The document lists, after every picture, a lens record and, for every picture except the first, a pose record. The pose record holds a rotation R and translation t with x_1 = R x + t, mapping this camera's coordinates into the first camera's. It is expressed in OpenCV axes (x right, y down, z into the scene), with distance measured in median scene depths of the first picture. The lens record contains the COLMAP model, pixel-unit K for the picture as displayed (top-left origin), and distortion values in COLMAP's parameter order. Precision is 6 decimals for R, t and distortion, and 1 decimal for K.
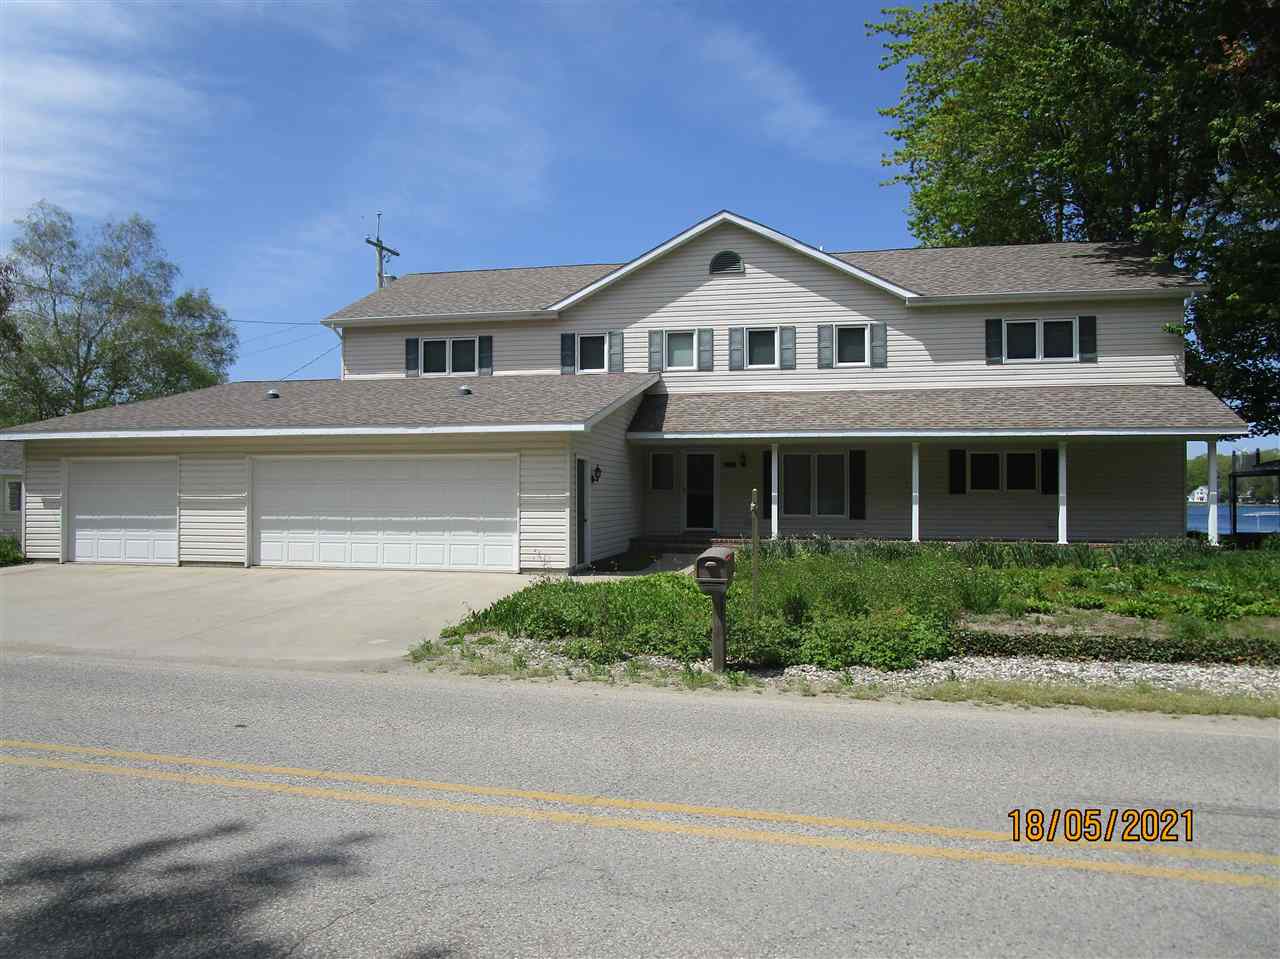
lens RADIAL K [[879.0, 0, 640.0], [0, 879.0, 479.5], [0, 0, 1]] dist [0.000455, 0.002588]
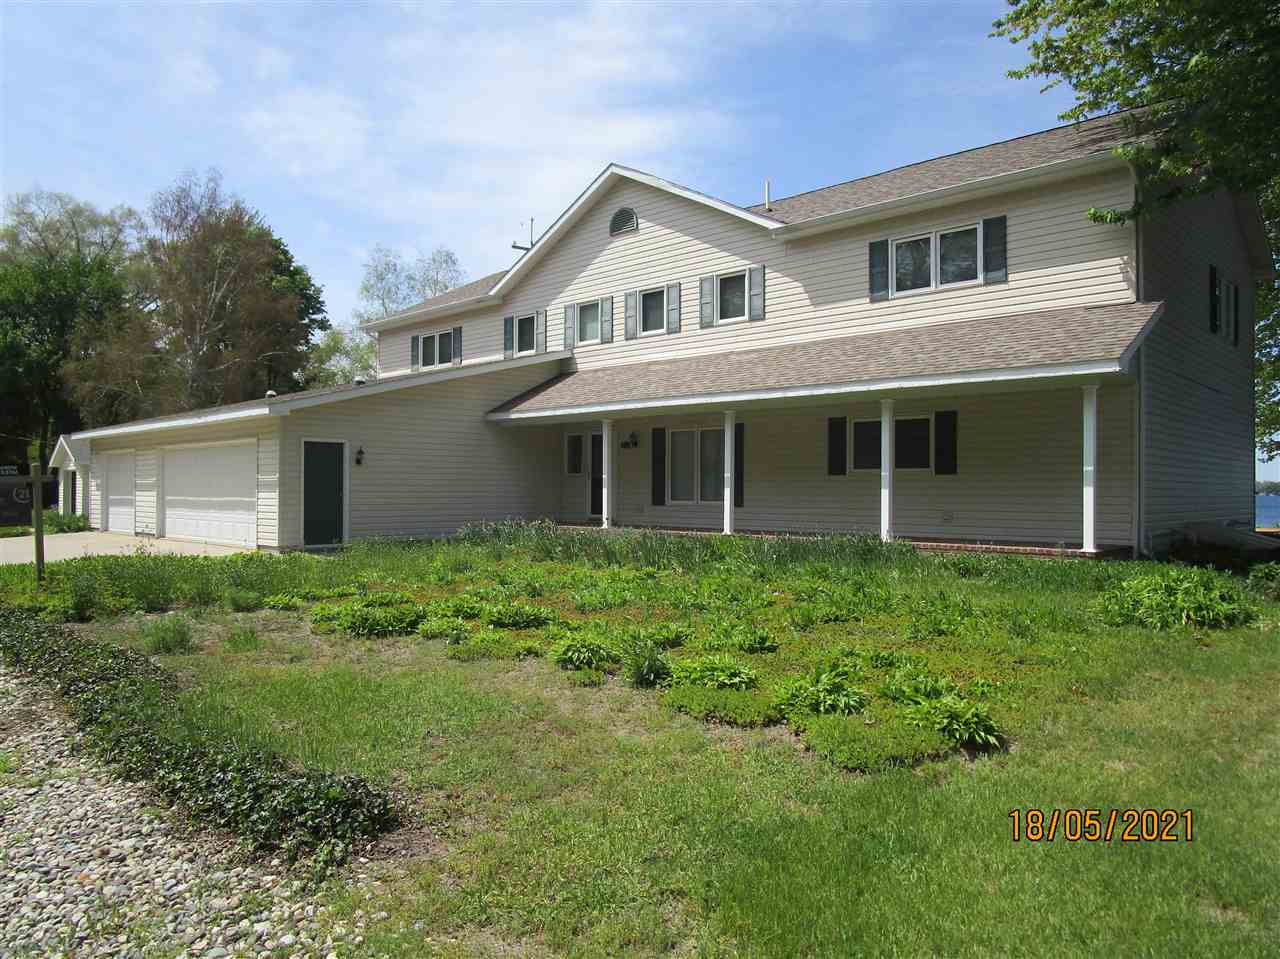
lens RADIAL K [[879.0, 0, 640.0], [0, 879.0, 479.5], [0, 0, 1]] dist [0.000455, 0.002588]
pose [[0.852994, -0.005267, -0.521893, 0.598394], [0.008796, 0.999952, 0.004286, 0.015066], [0.521846, -0.008246, 0.853000, 0.245750]]
